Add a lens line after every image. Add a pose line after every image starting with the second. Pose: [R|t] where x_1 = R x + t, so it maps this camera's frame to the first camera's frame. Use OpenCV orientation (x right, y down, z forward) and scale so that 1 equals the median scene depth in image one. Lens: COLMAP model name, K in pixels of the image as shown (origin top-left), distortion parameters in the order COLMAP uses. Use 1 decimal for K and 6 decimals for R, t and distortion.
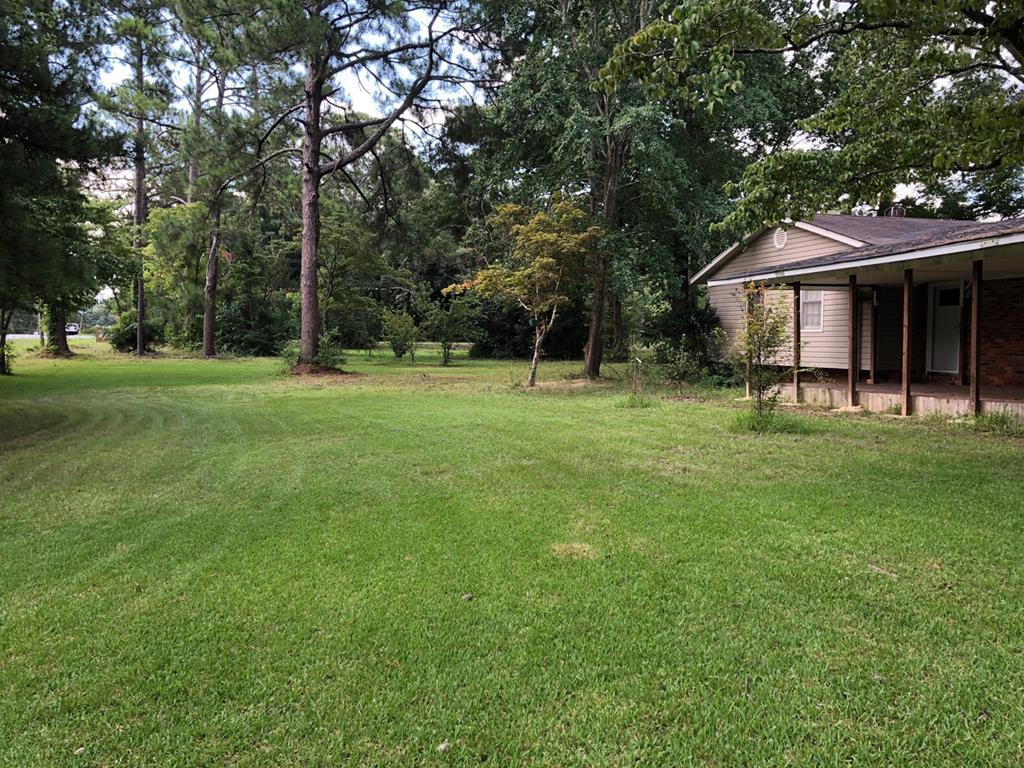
lens RADIAL K [[837.5, 0, 515.6], [0, 837.5, 381.0], [0, 0, 1]] dist [0.028582, -0.003977]
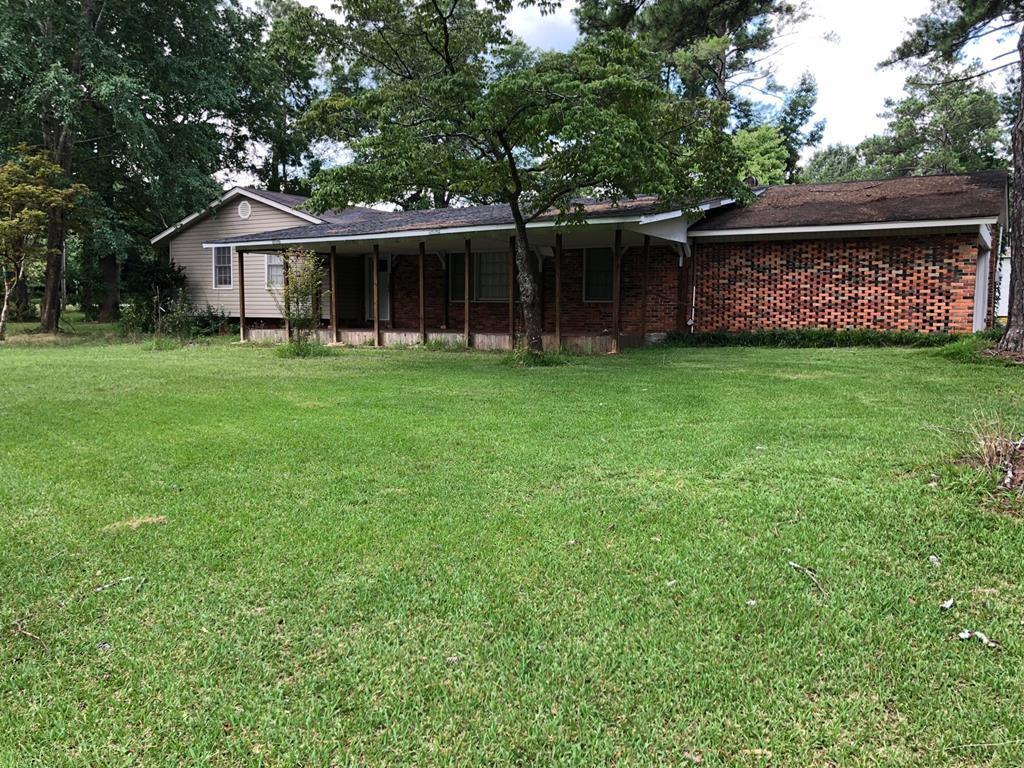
lens RADIAL K [[837.5, 0, 514.7], [0, 837.5, 386.0], [0, 0, 1]] dist [0.028582, -0.003977]
pose [[0.742247, -0.058493, 0.667569, -0.245427], [0.027216, 0.997993, 0.057184, 0.024821], [-0.669574, -0.024276, 0.742349, -0.172026]]
